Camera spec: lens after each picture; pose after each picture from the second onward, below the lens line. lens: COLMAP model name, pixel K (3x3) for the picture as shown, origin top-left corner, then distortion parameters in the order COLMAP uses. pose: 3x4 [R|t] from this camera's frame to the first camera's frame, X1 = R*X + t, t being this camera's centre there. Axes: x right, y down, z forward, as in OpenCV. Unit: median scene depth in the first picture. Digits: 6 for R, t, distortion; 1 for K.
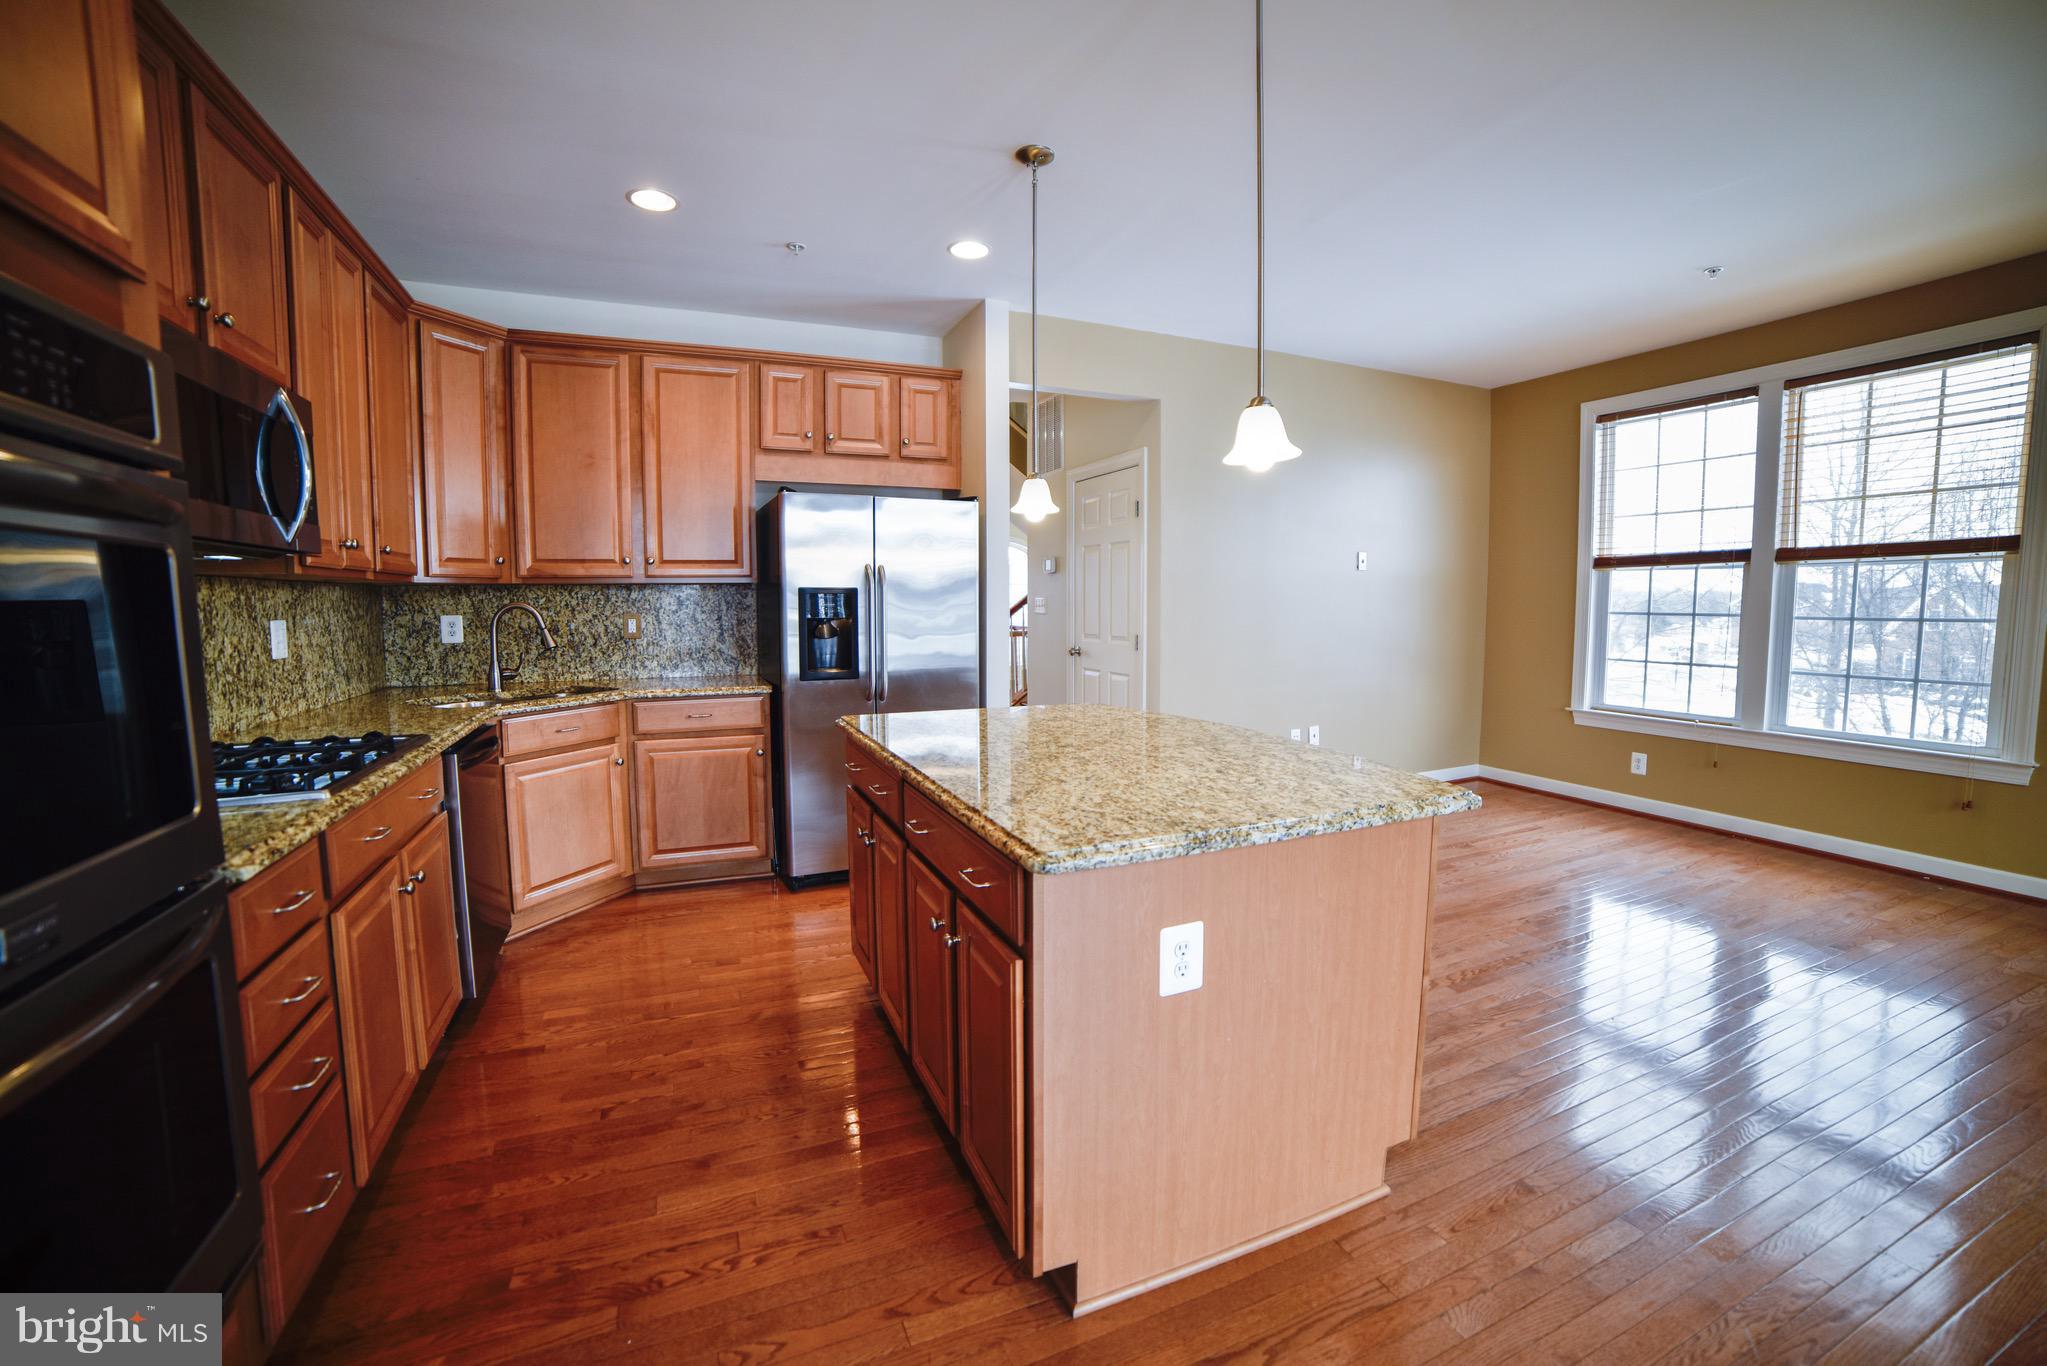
lens RADIAL K [[840.4, 0, 1037.5], [0, 840.4, 679.2], [0, 0, 1]] dist [-0.108498, 0.035996]
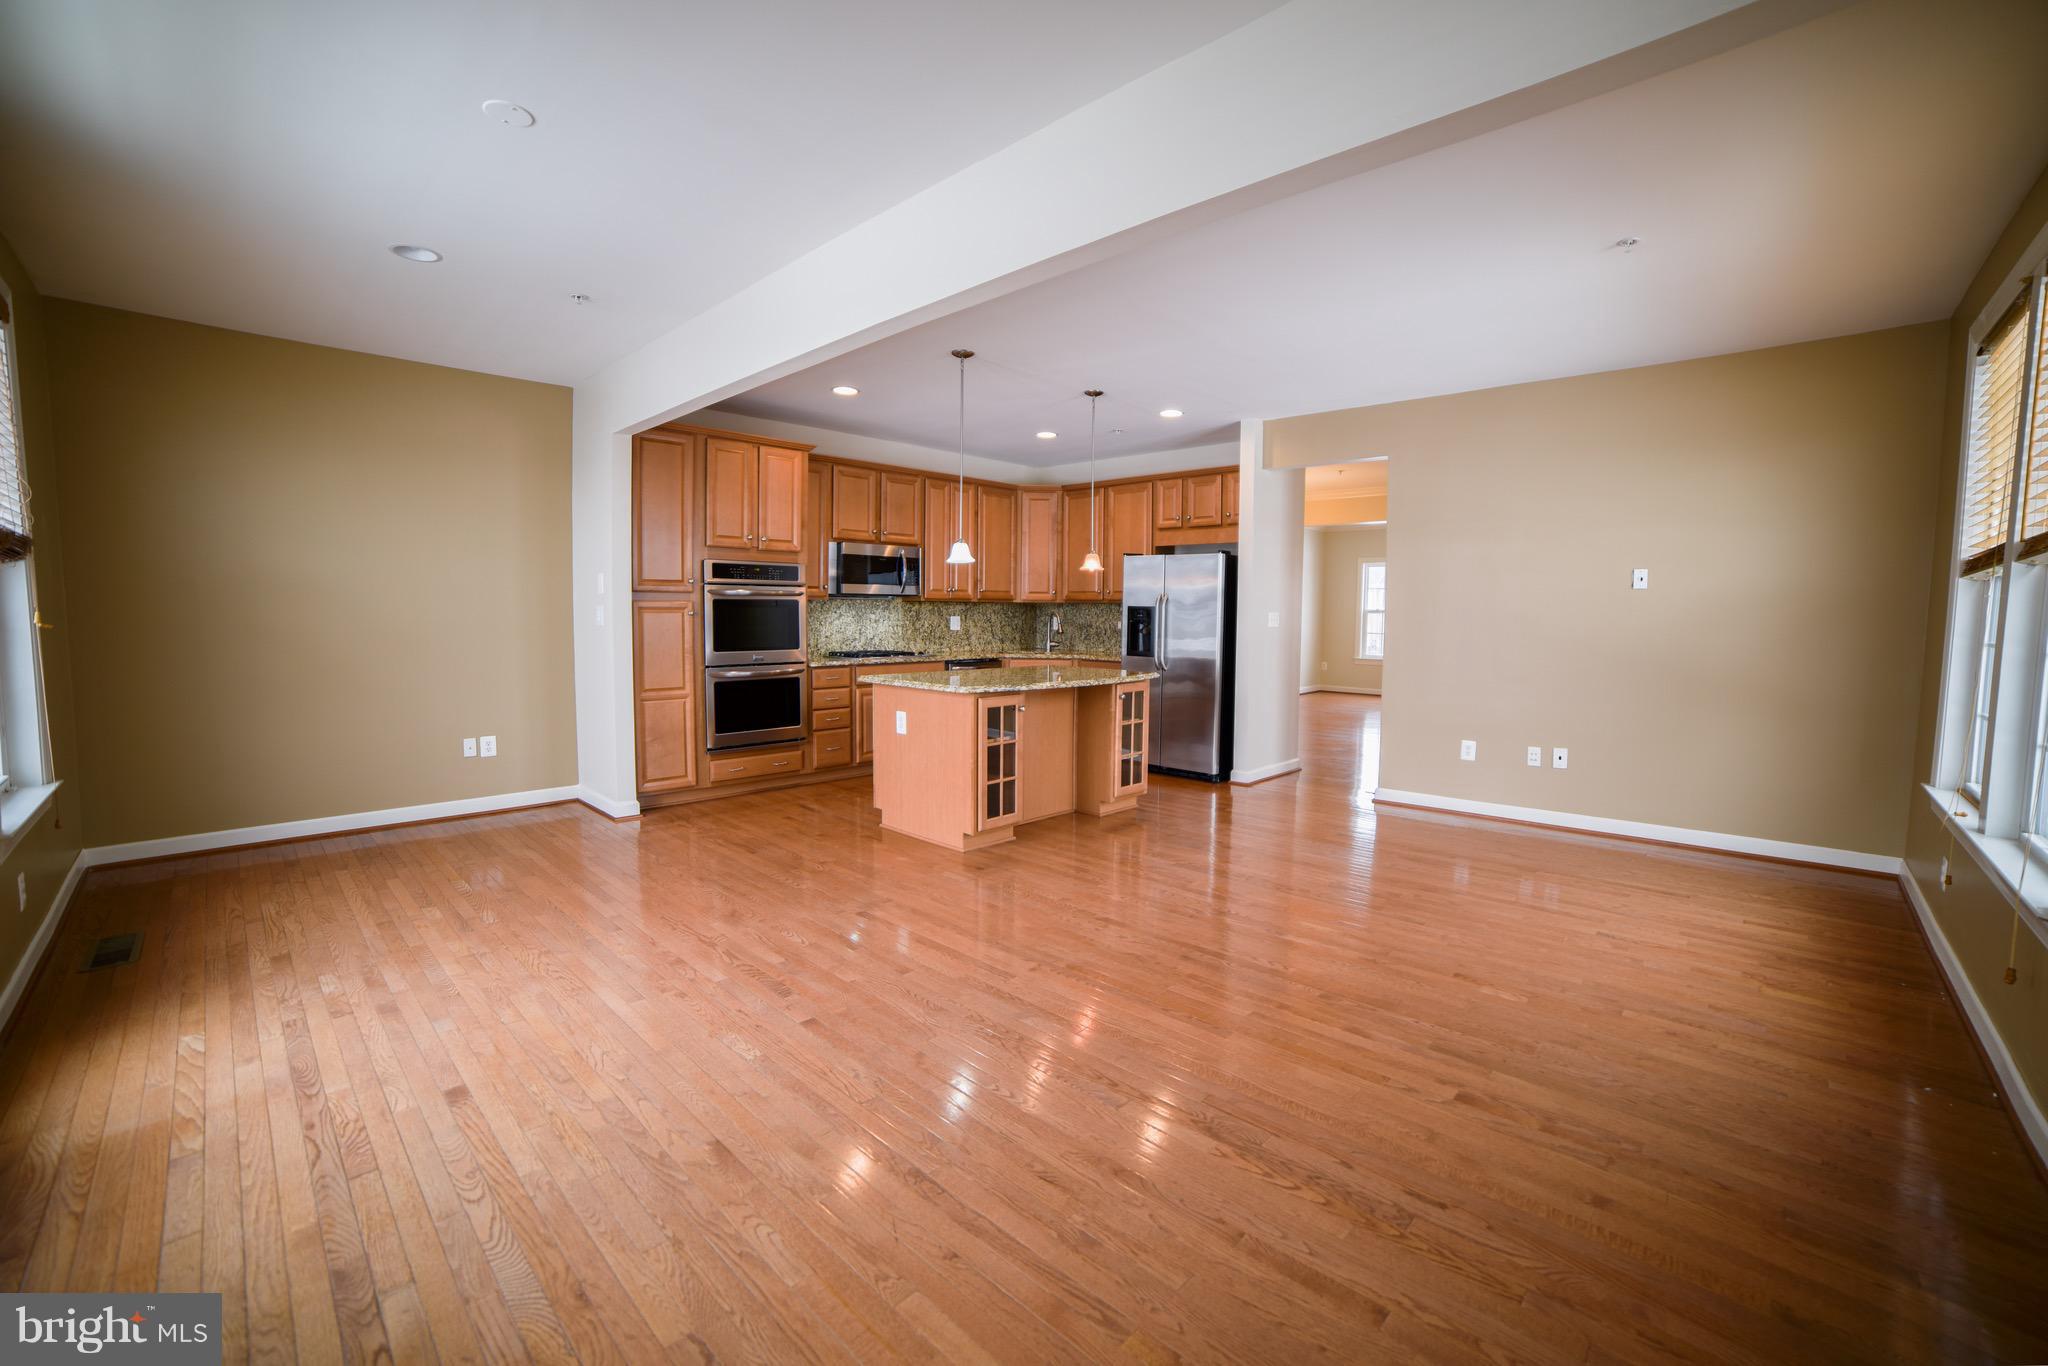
lens RADIAL K [[840.8, 0, 1038.1], [0, 840.8, 679.2], [0, 0, 1]] dist [-0.108498, 0.035996]
pose [[0.383041, 0.079590, -0.920296, 1.321898], [-0.096145, 0.994305, 0.045974, -0.012432], [0.918714, 0.070872, 0.388511, 0.079910]]
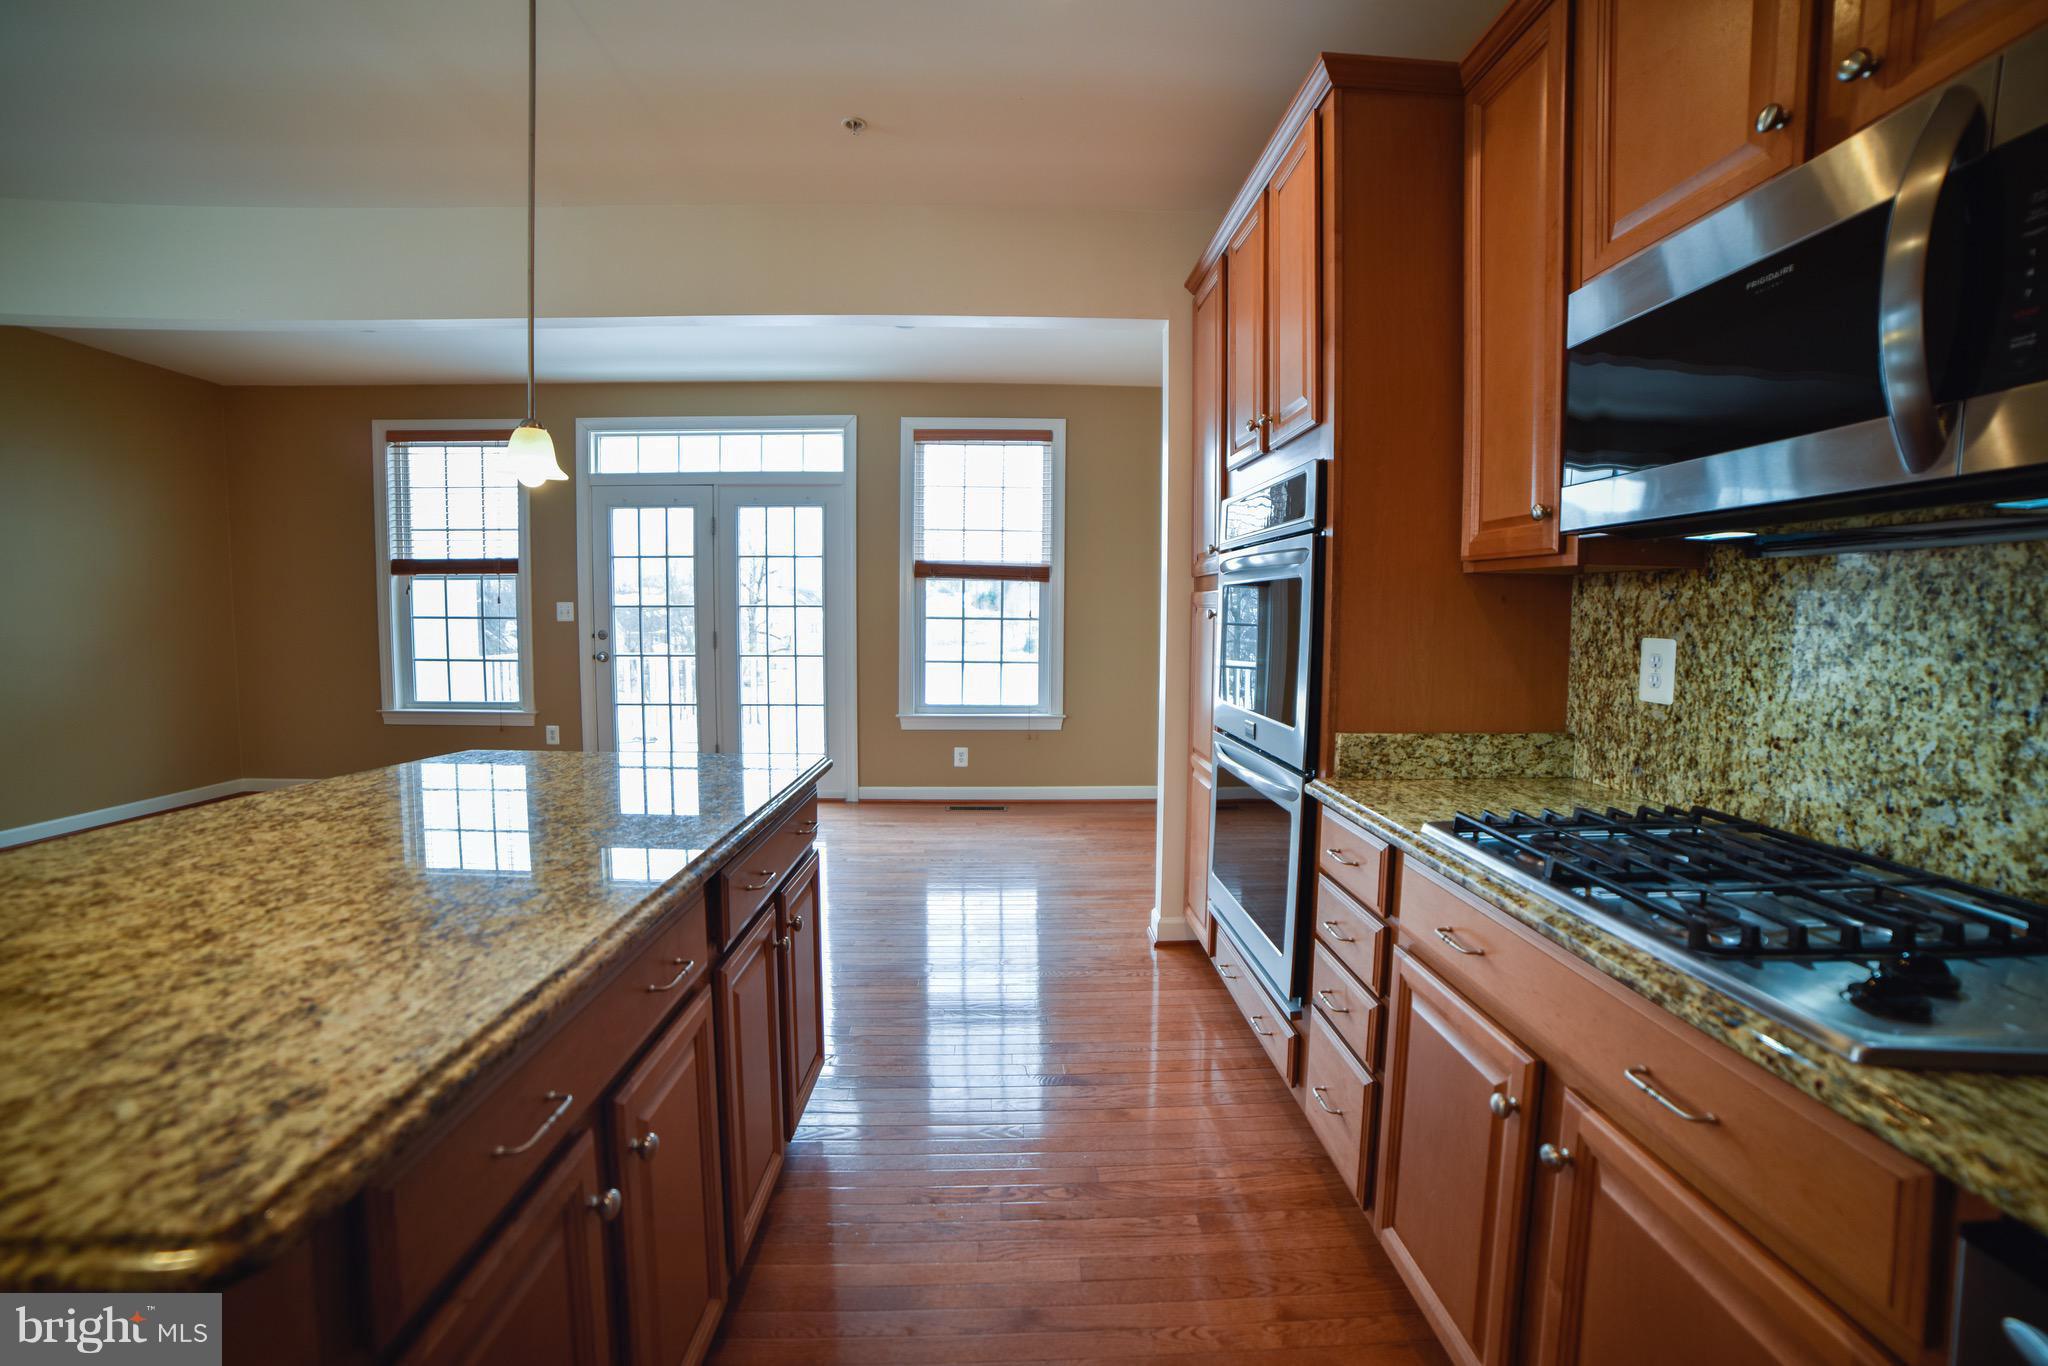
lens RADIAL K [[840.8, 0, 1038.1], [0, 840.8, 679.2], [0, 0, 1]] dist [-0.108498, 0.035996]
pose [[-0.930404, -0.036972, 0.364666, -0.335571], [0.025686, 0.985877, 0.165491, -0.070739], [-0.365635, 0.163341, -0.916314, 0.790217]]
